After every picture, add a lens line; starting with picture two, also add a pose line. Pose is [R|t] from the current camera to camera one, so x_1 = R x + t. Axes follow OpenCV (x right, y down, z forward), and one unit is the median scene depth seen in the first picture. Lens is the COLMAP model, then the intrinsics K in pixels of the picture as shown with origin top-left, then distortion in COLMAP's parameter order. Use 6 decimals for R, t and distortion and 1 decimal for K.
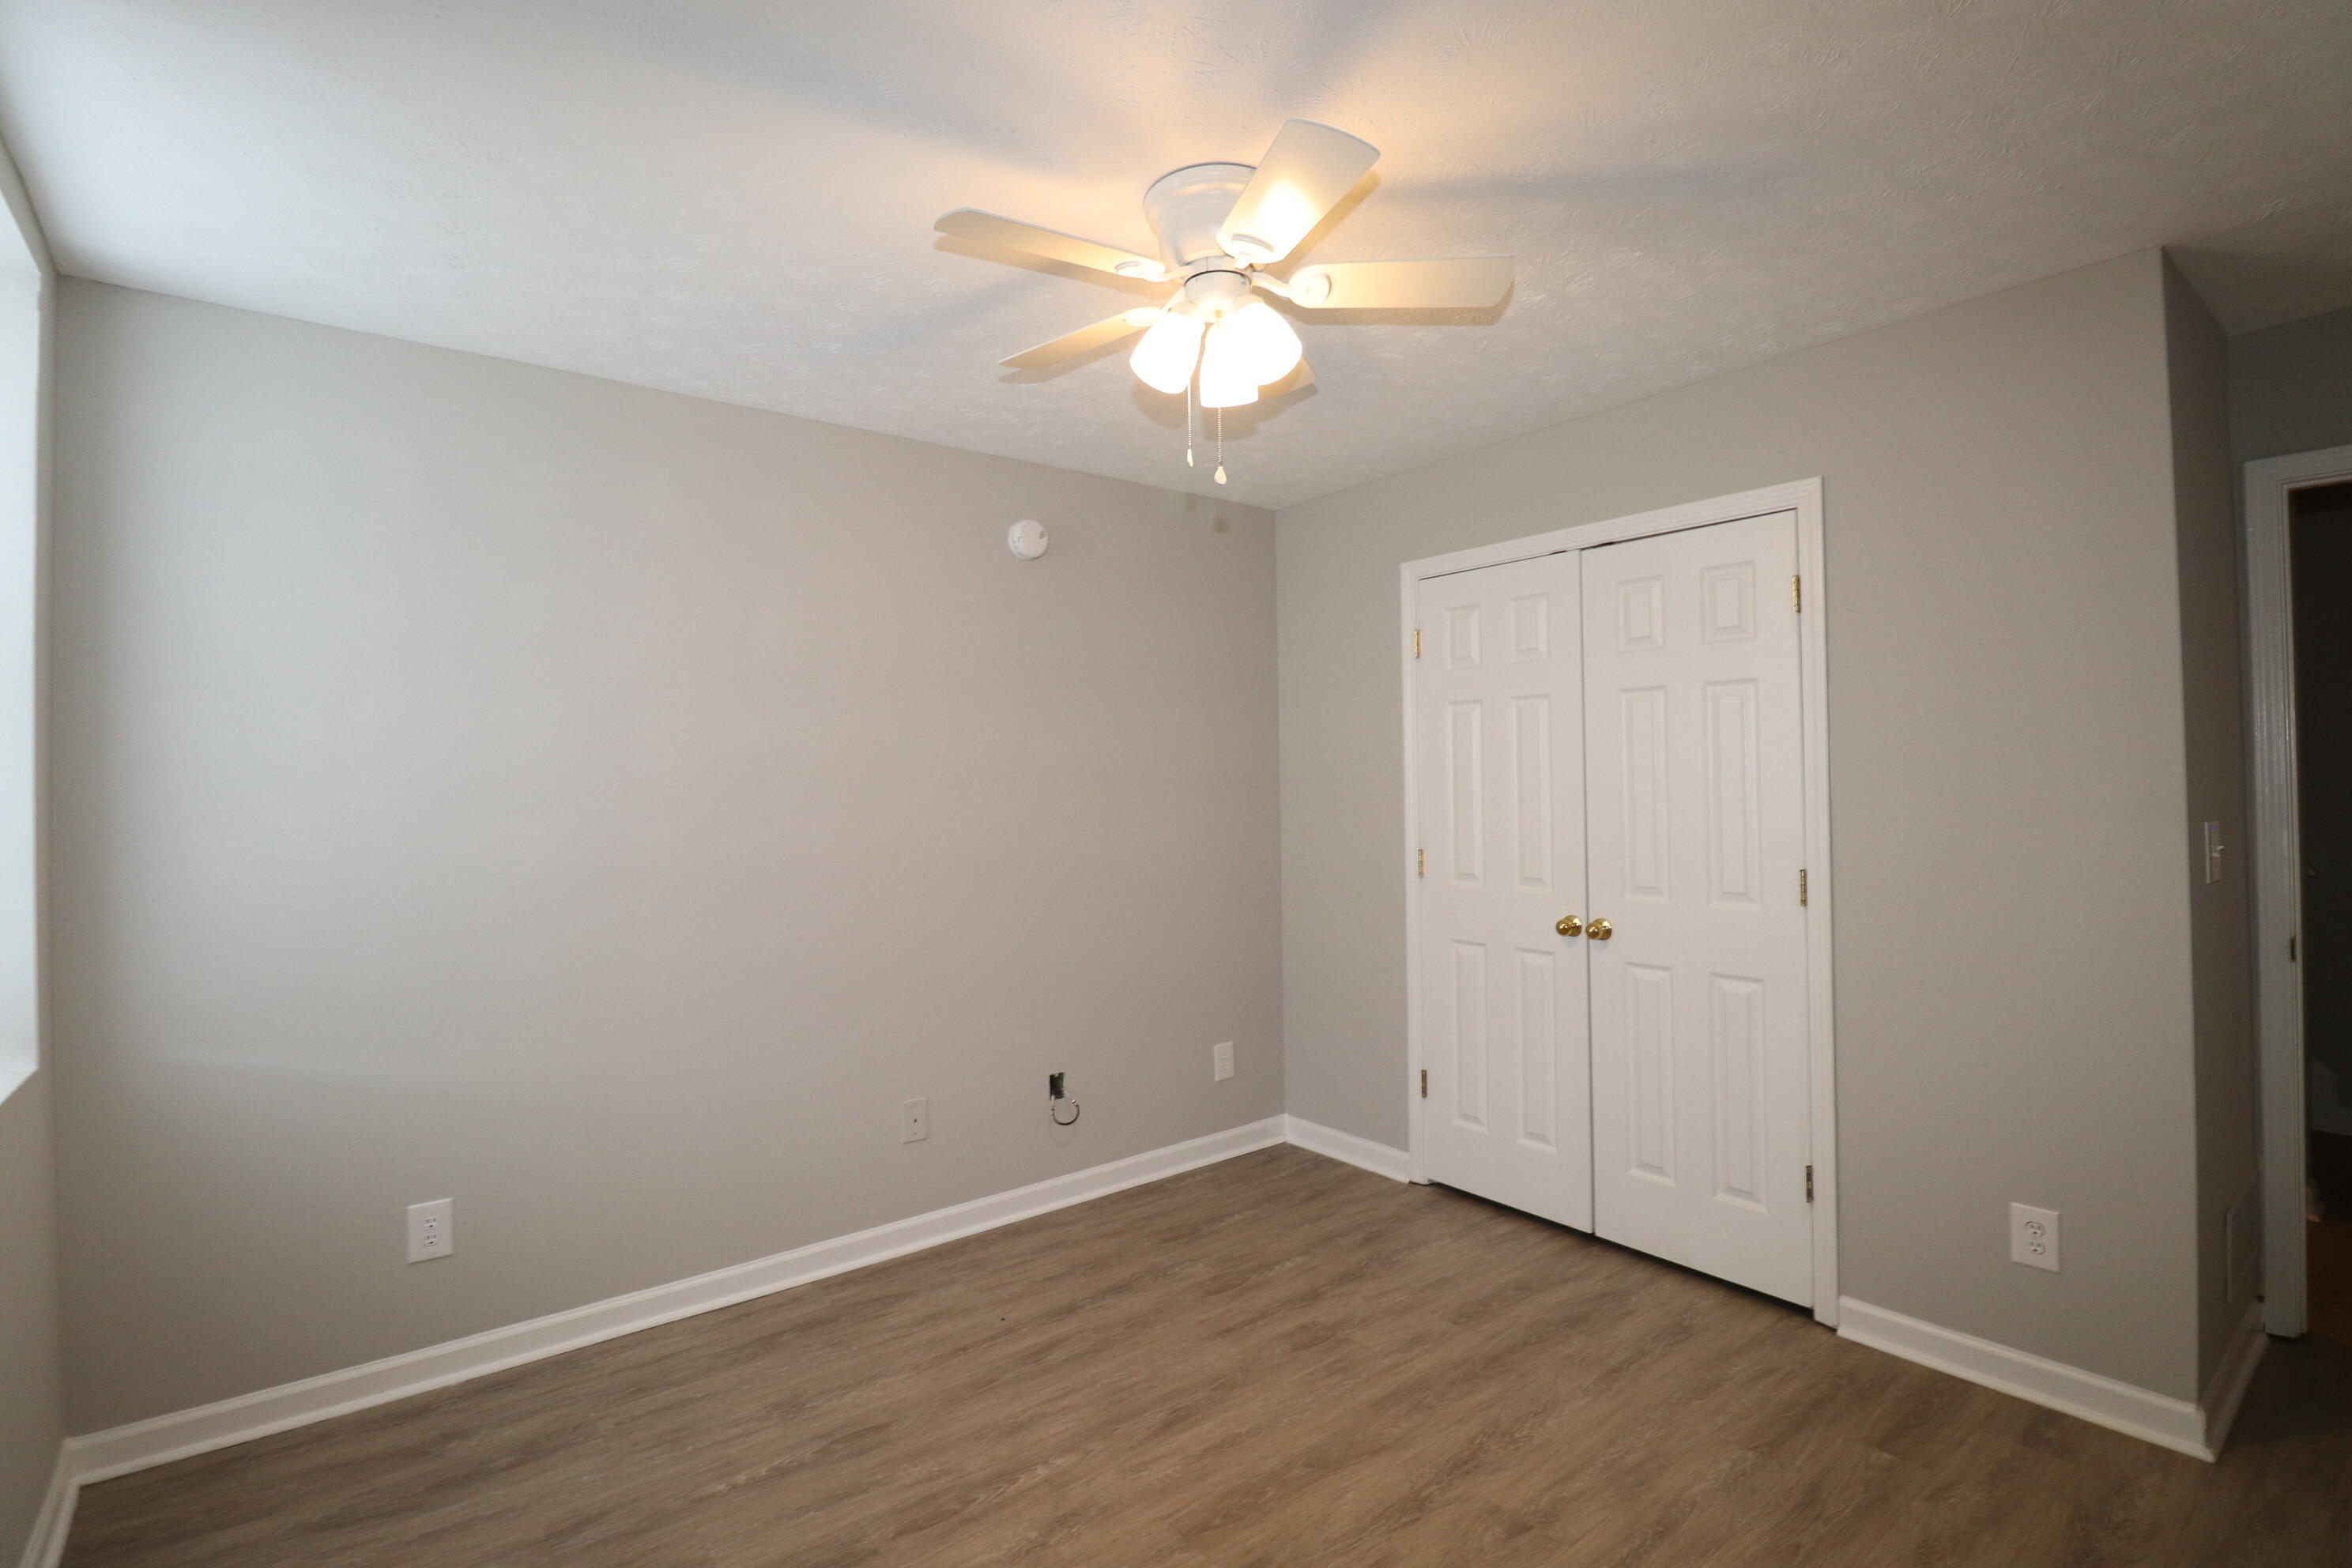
lens RADIAL K [[1100.6, 0, 1168.2], [0, 1100.6, 778.4], [0, 0, 1]] dist [0.001383, -0.018766]
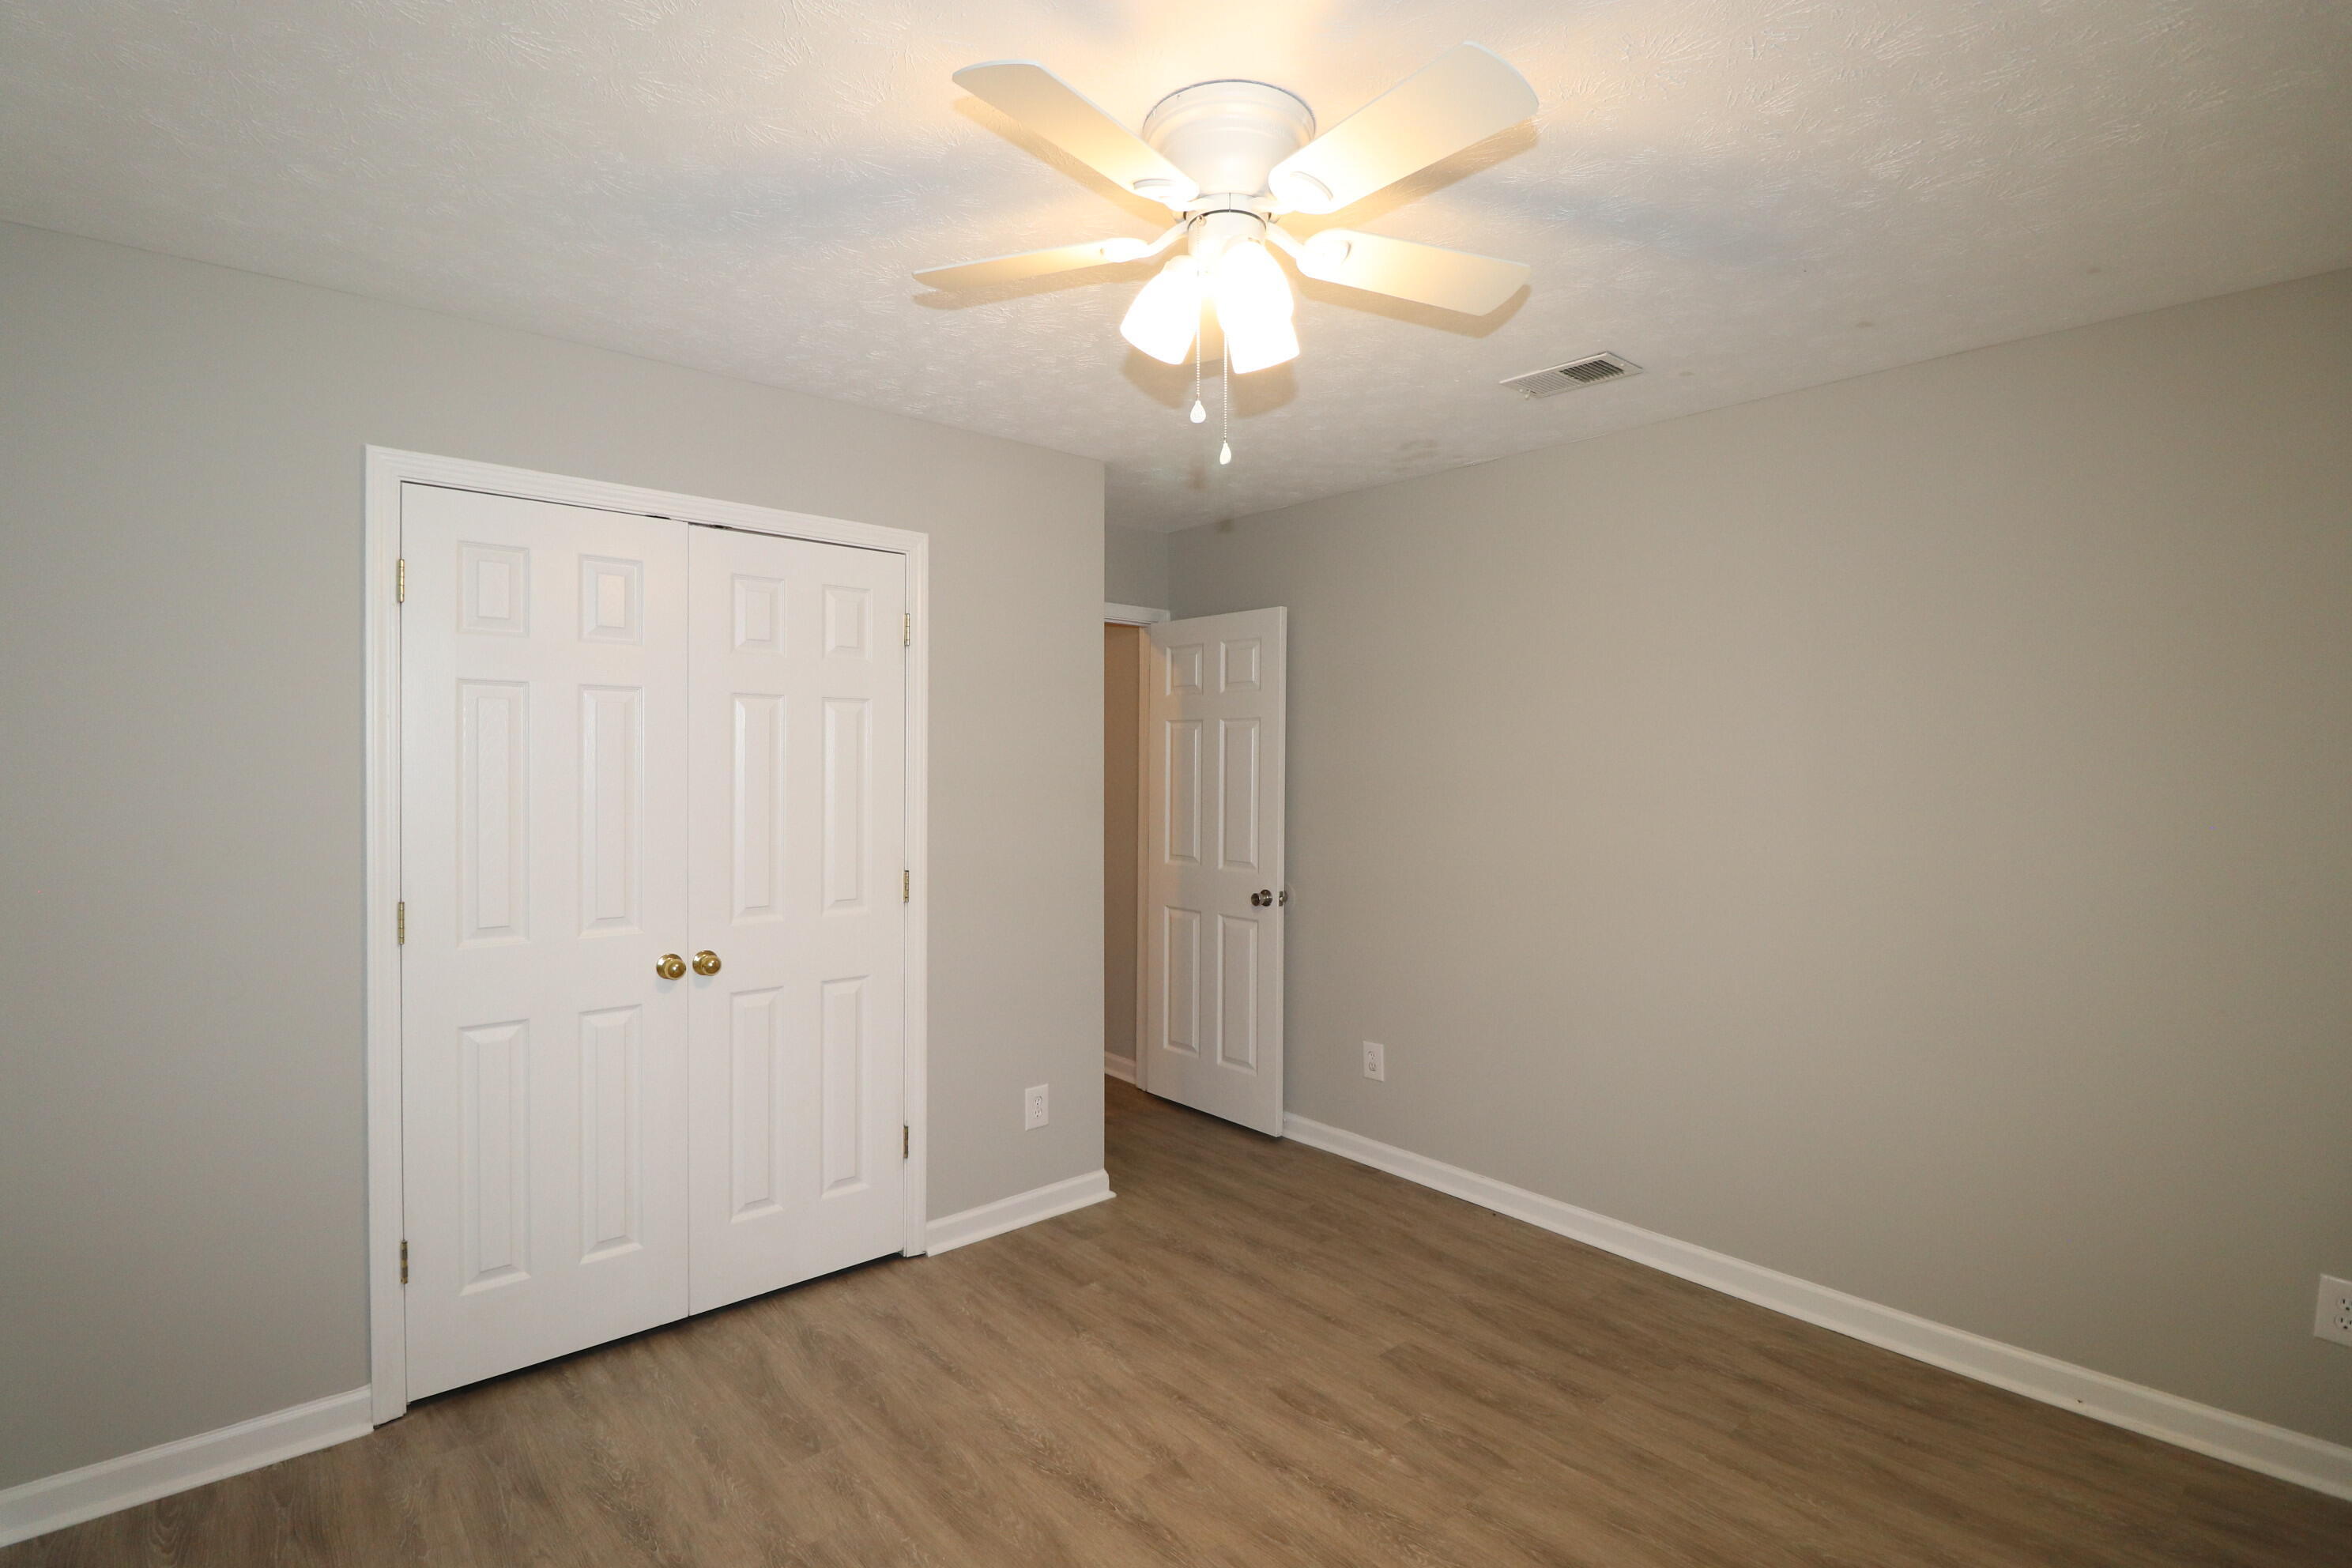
lens RADIAL K [[1100.6, 0, 1168.2], [0, 1100.6, 778.4], [0, 0, 1]] dist [0.001383, -0.018766]
pose [[-0.062123, -0.001188, 0.998068, -0.575647], [-0.009745, 0.999952, 0.000583, -0.016127], [-0.998021, -0.009690, -0.062131, 0.780749]]
